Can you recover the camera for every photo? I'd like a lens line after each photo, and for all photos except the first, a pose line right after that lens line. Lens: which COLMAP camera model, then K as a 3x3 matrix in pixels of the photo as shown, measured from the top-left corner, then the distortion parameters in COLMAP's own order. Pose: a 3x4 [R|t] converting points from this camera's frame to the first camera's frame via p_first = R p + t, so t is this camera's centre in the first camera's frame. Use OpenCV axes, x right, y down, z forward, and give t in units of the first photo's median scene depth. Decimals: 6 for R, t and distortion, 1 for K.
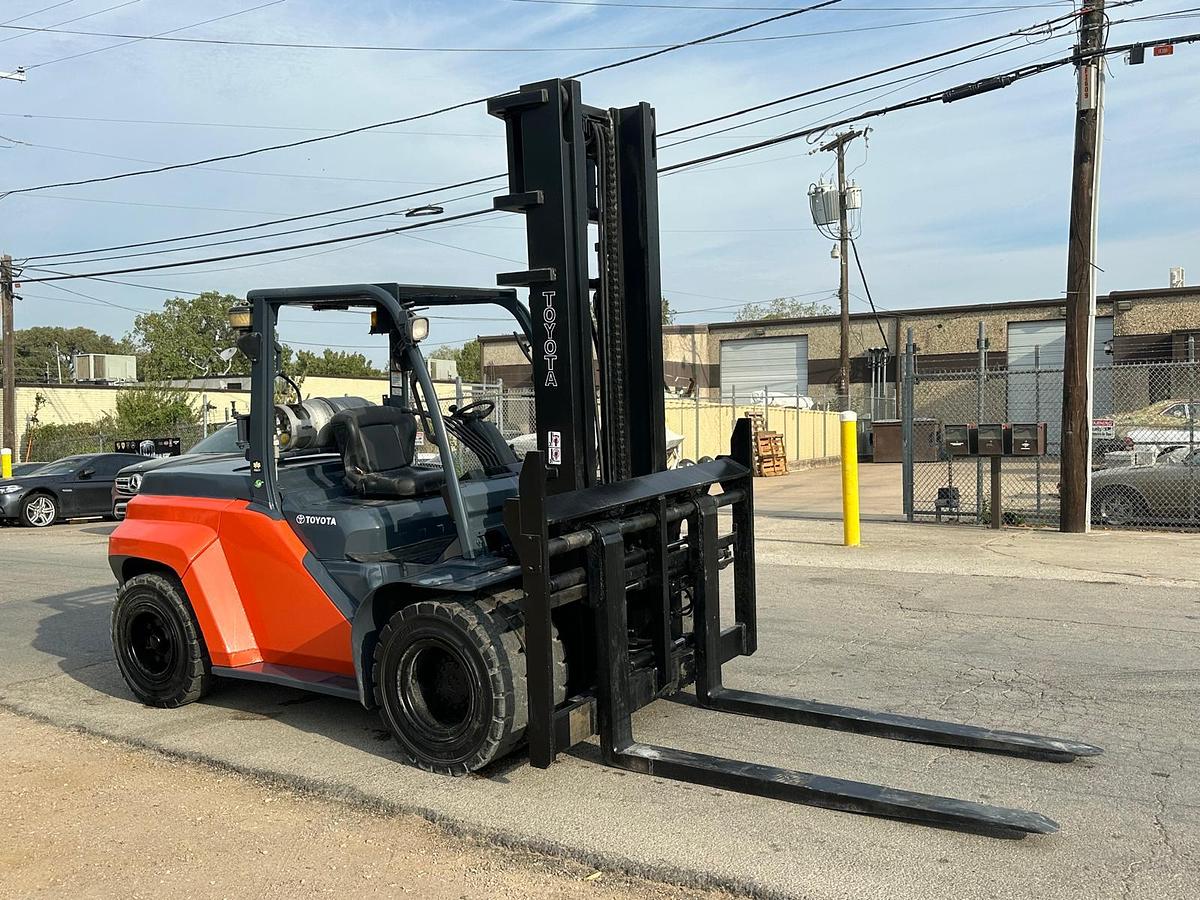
lens RADIAL K [[1113.4, 0, 603.6], [0, 1113.4, 456.4], [0, 0, 1]] dist [0.142729, -0.277658]
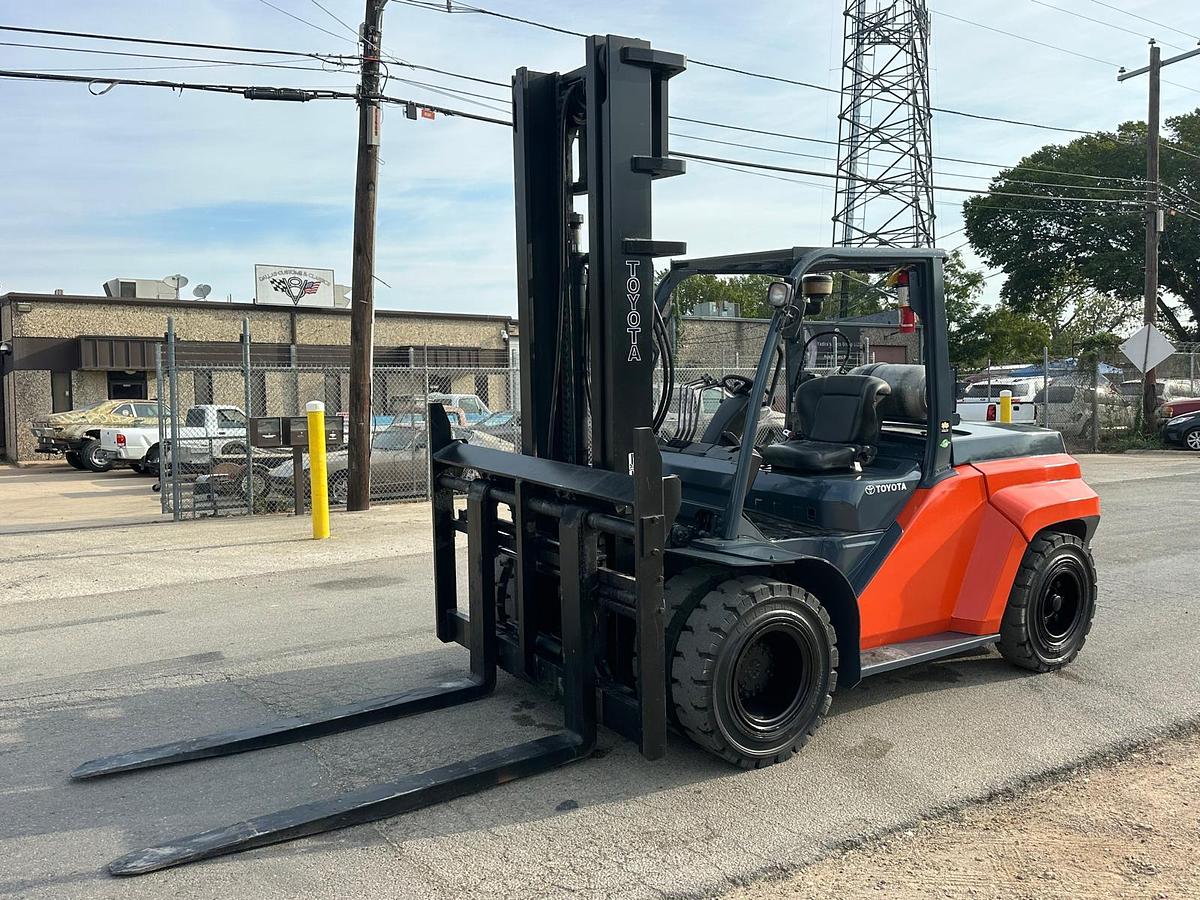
lens RADIAL K [[1024.4, 0, 600.0], [0, 1024.4, 450.0], [0, 0, 1]] dist [0.052249, -0.079978]
pose [[0.364501, -0.031880, 0.930657, -0.241254], [0.040549, 0.999009, 0.018340, -0.001814], [-0.930320, 0.031052, 0.365432, 0.204540]]
